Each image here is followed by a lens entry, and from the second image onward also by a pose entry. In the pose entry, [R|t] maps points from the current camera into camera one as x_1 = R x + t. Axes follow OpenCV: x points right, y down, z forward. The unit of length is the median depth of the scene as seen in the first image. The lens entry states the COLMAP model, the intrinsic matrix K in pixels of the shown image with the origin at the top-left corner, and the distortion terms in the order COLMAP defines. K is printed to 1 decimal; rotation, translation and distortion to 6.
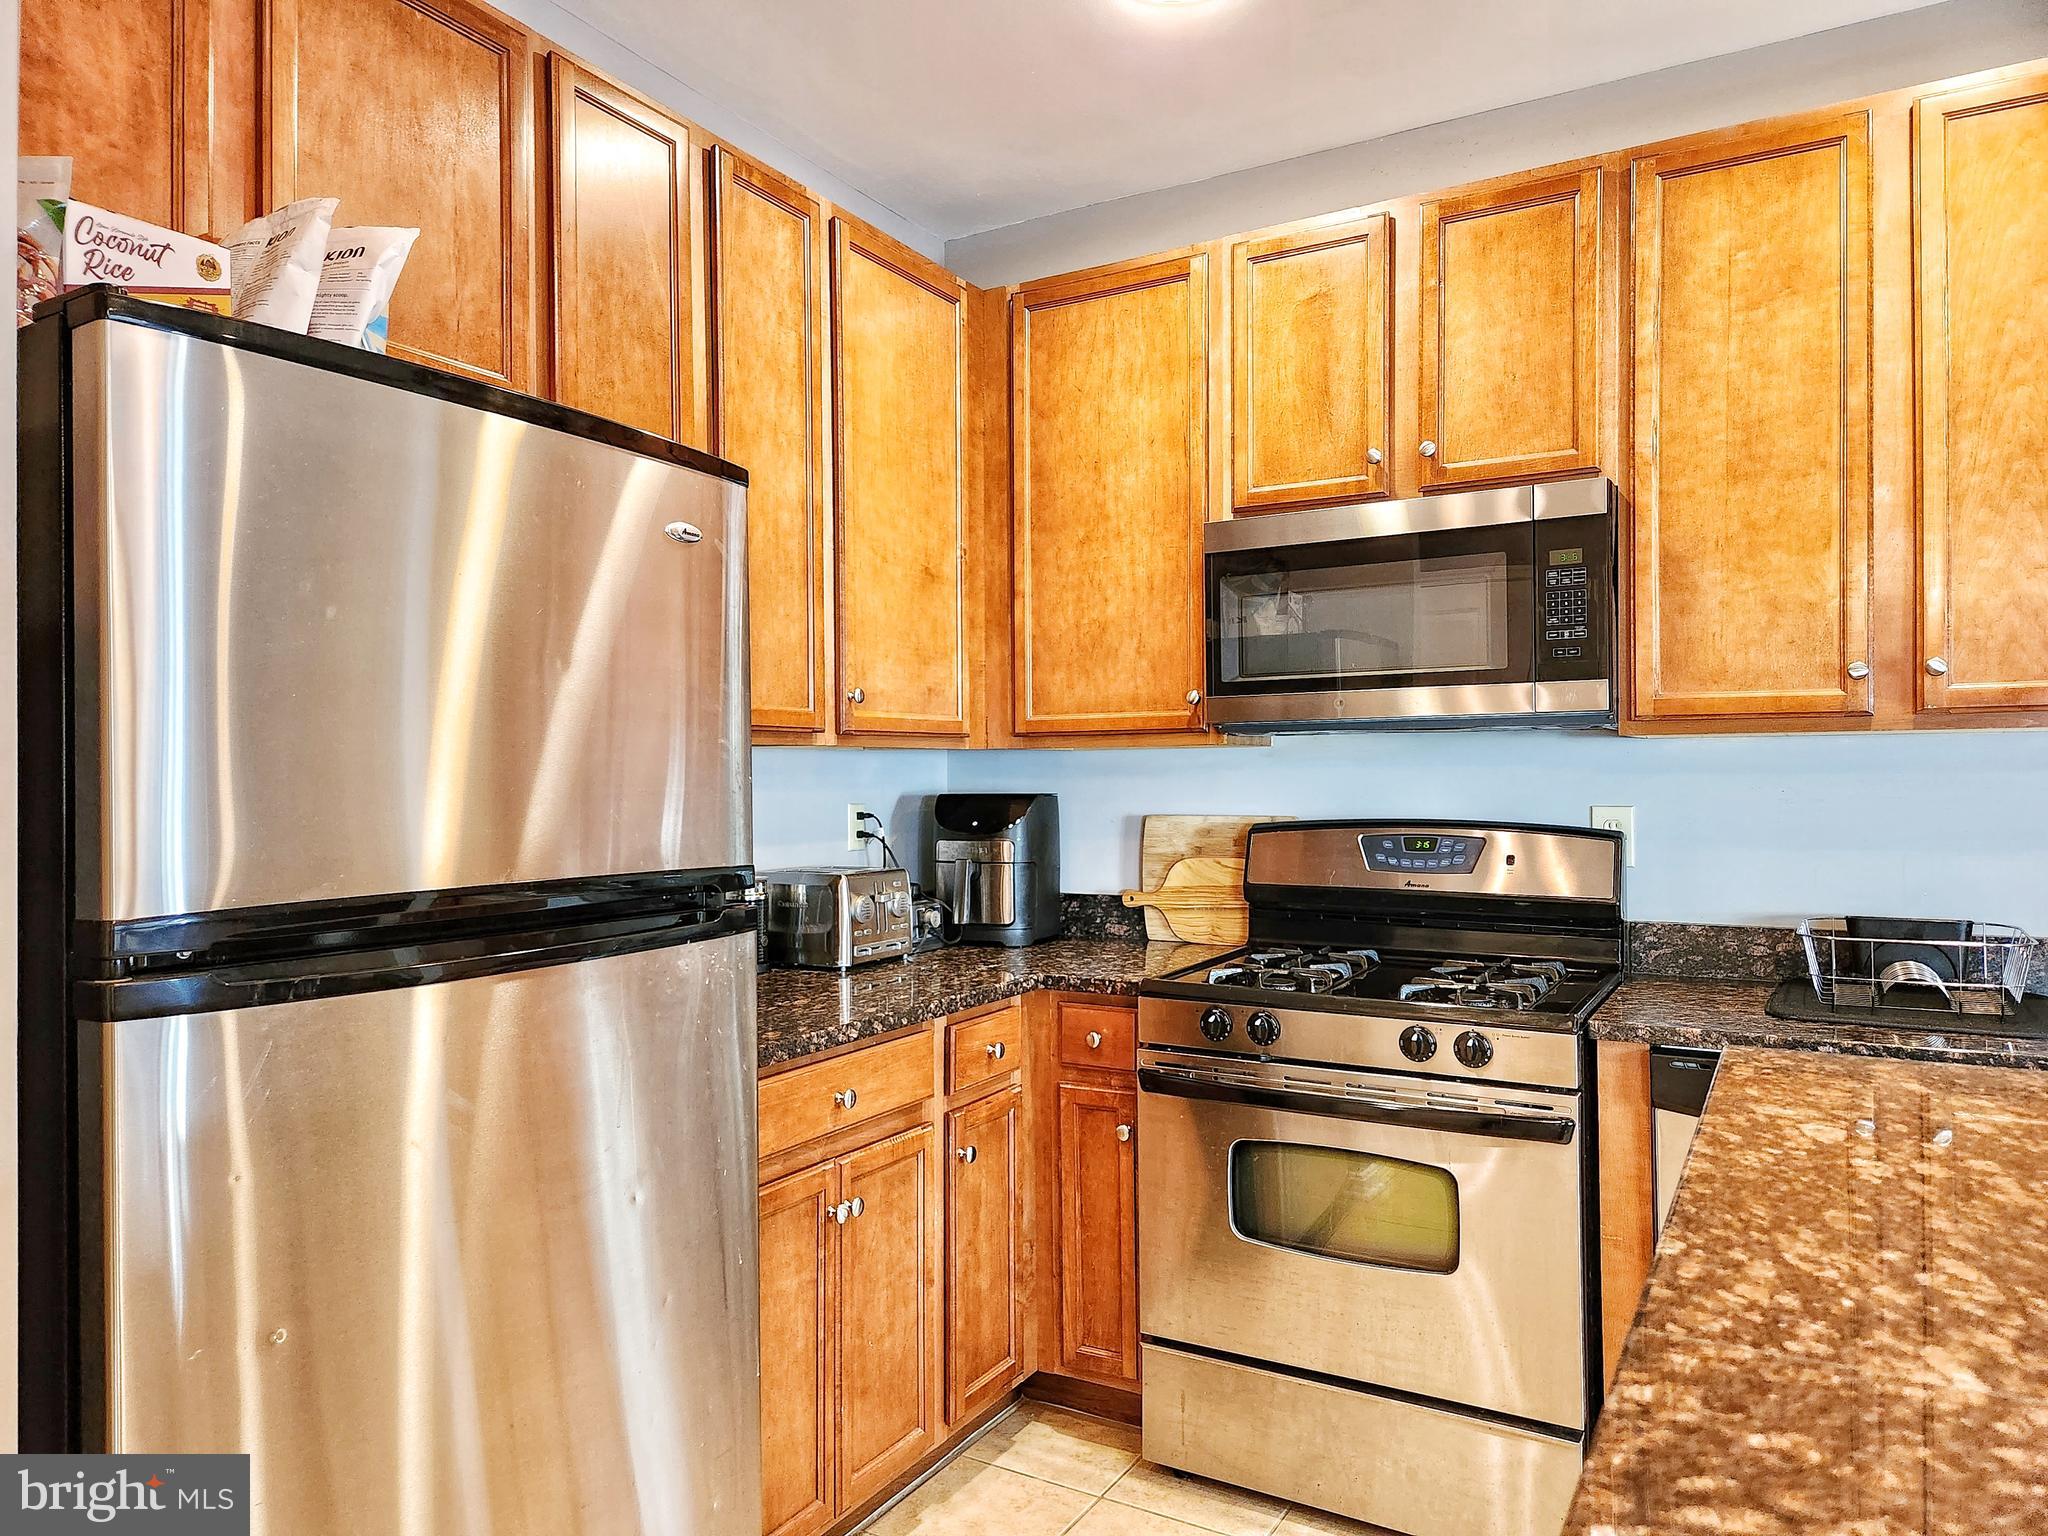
lens RADIAL K [[1352.7, 0, 1010.0], [0, 1352.7, 779.7], [0, 0, 1]] dist [0.082012, -0.070184]
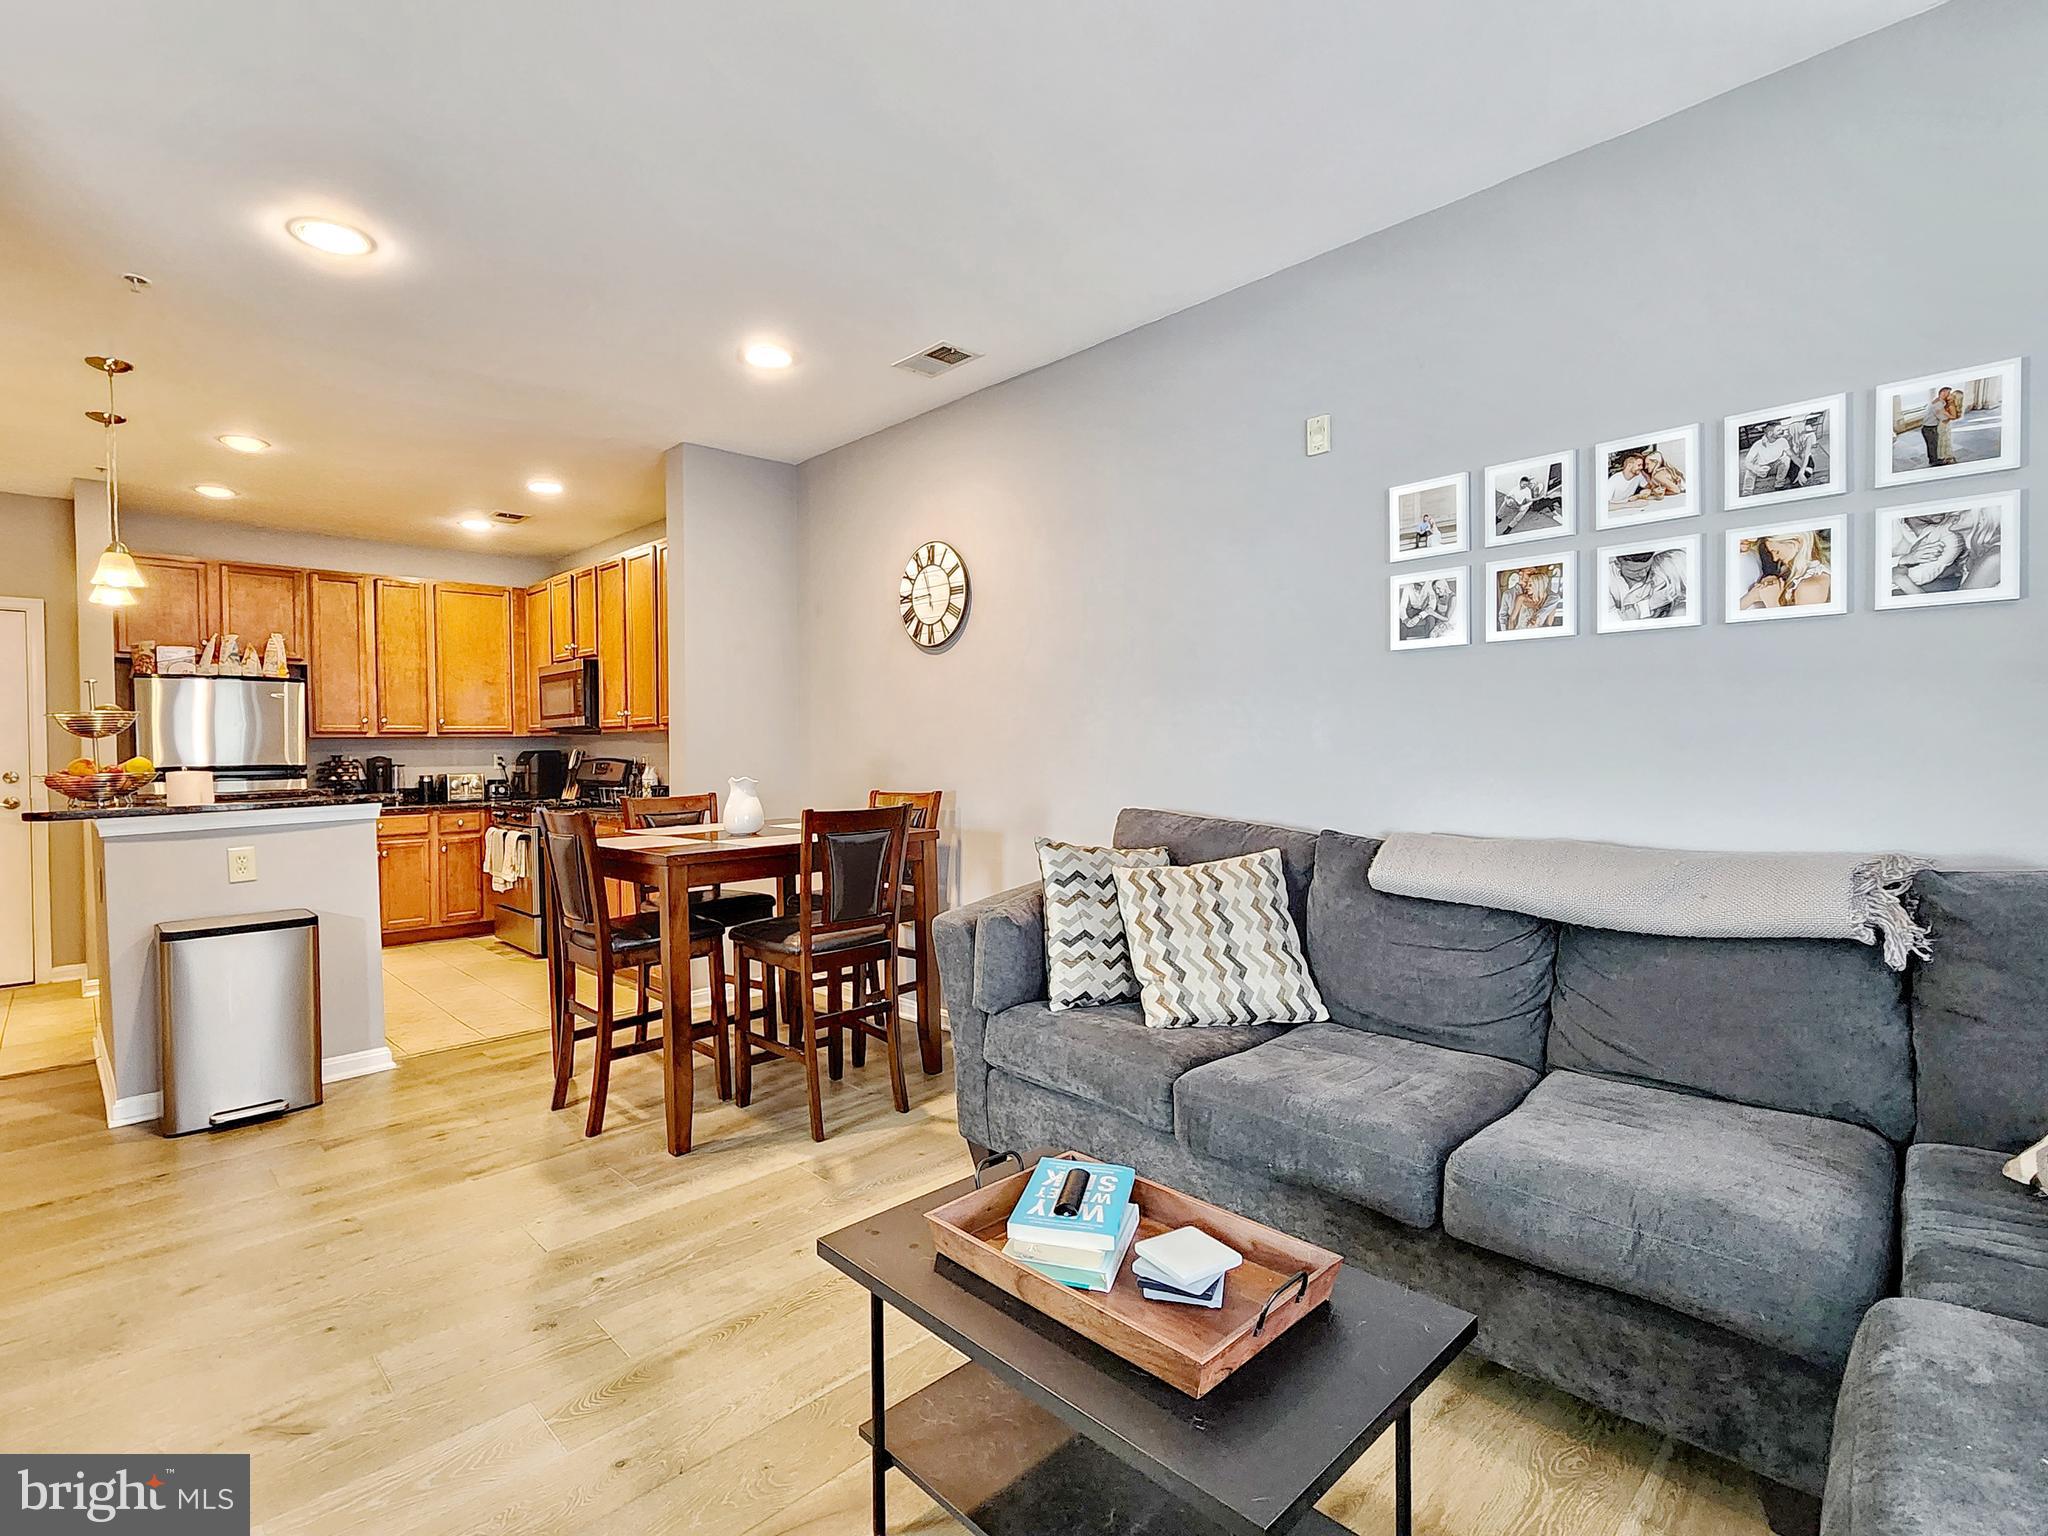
lens RADIAL K [[895.2, 0, 931.8], [0, 895.2, 755.2], [0, 0, 1]] dist [-0.000506, 0.000363]
pose [[0.970526, -0.008975, -0.240829, 1.605353], [0.010650, 0.999927, 0.005652, 0.022372], [0.240761, -0.008050, 0.970551, -0.887516]]
